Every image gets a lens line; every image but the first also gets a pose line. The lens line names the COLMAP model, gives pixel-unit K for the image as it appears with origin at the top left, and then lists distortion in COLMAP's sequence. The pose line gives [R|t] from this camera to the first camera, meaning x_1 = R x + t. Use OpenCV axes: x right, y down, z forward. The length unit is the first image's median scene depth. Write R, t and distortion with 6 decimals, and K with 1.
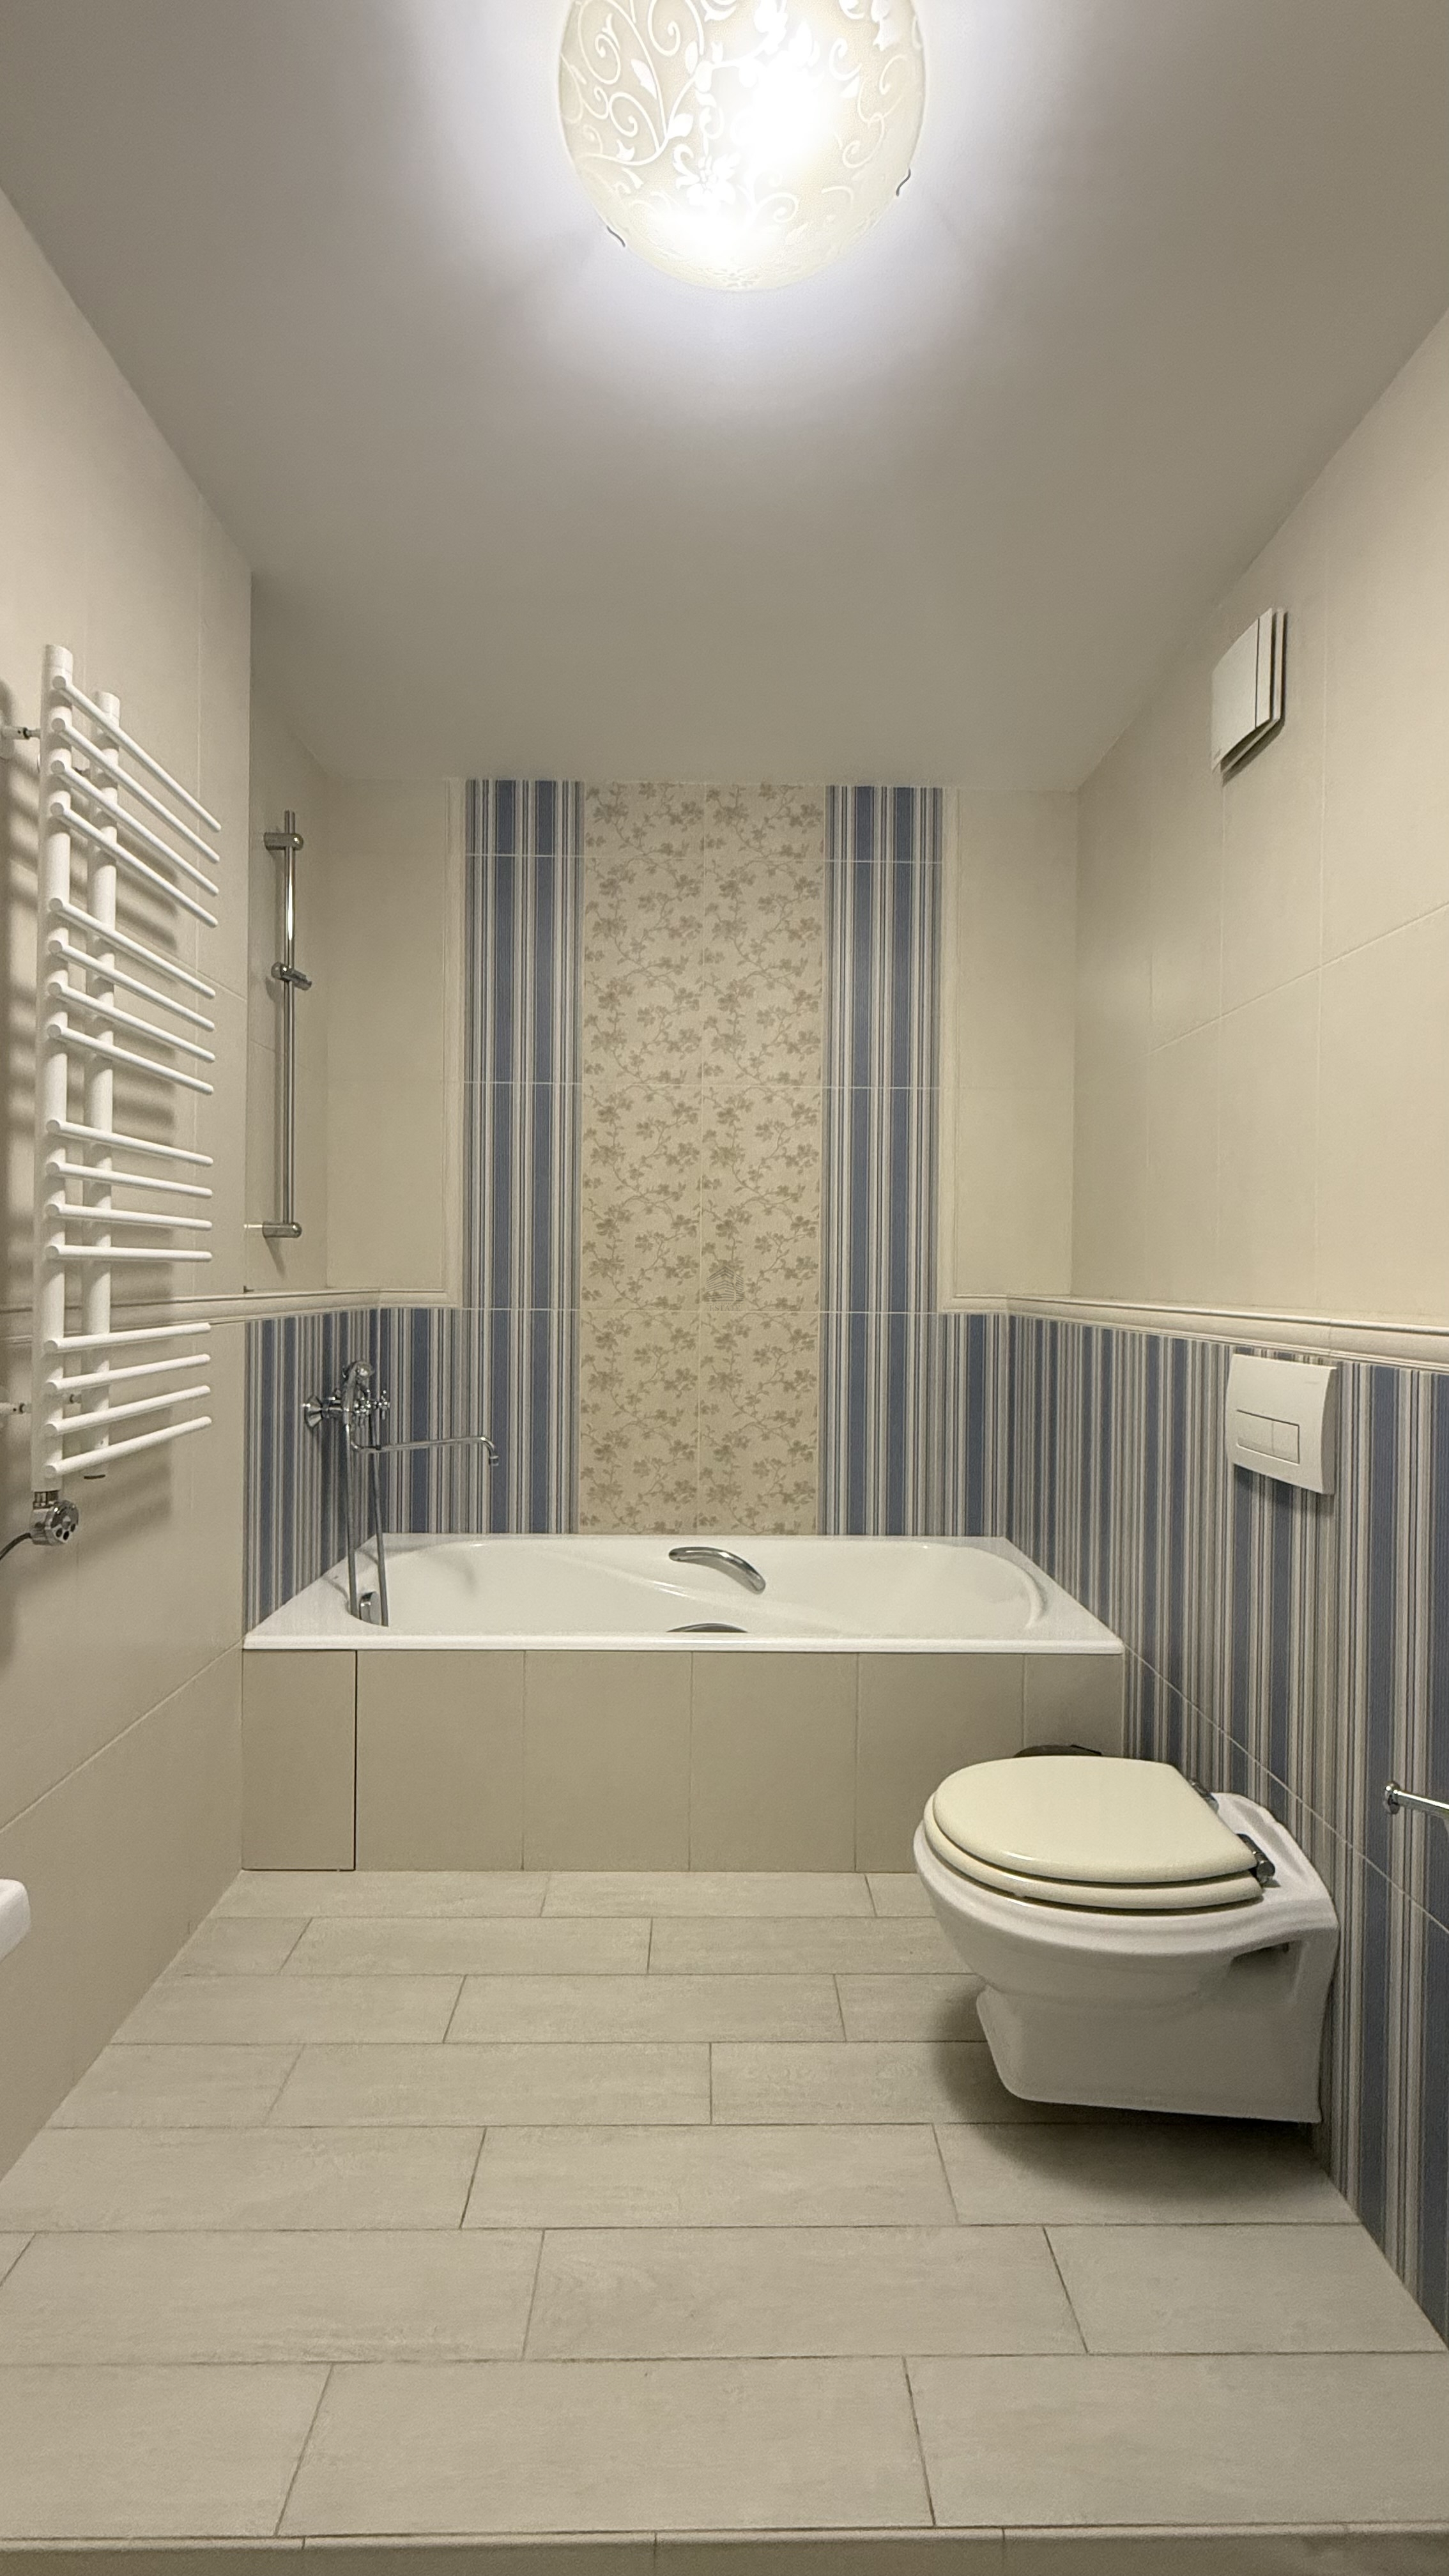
lens RADIAL K [[1021.1, 0, 720.6], [0, 1021.1, 1285.1], [0, 0, 1]] dist [-0.001820, 0.000108]
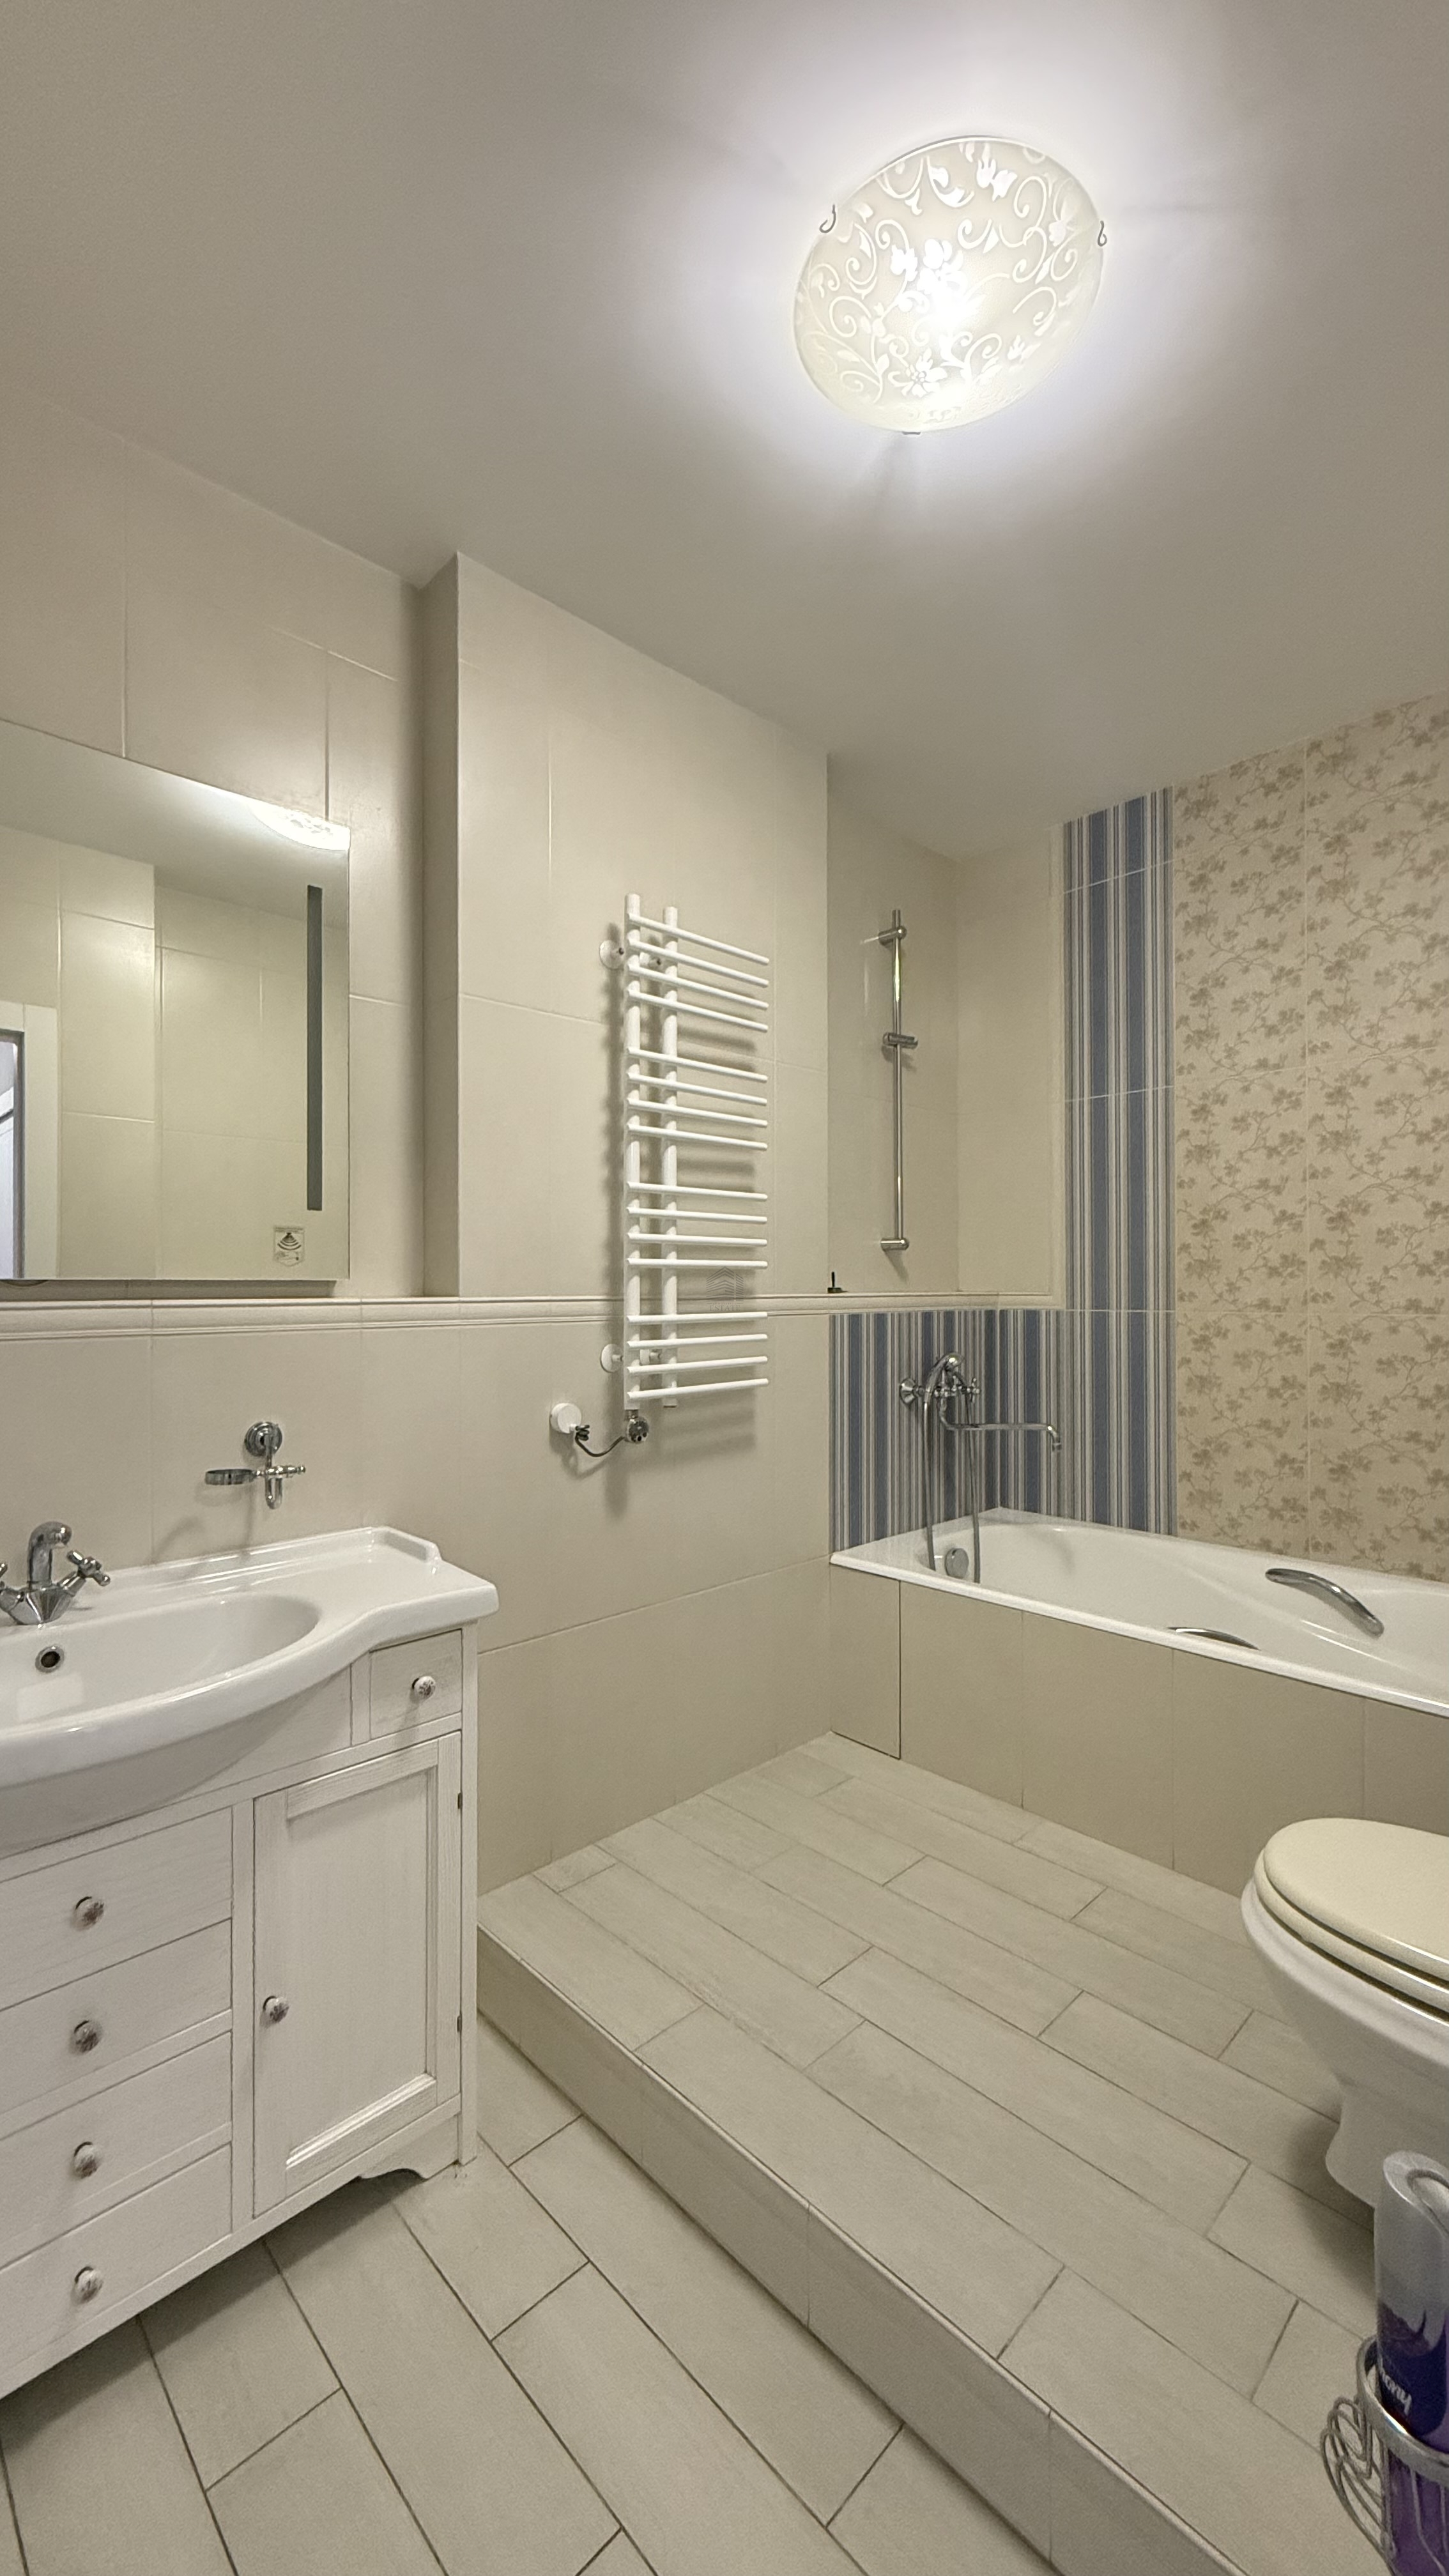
lens RADIAL K [[1021.1, 0, 728.4], [0, 1021.1, 1286.0], [0, 0, 1]] dist [-0.001820, 0.000108]
pose [[0.683360, -0.013978, -0.729948, 0.295950], [0.002894, 0.999861, -0.016437, 0.014446], [0.730076, 0.009120, 0.683305, -0.001164]]
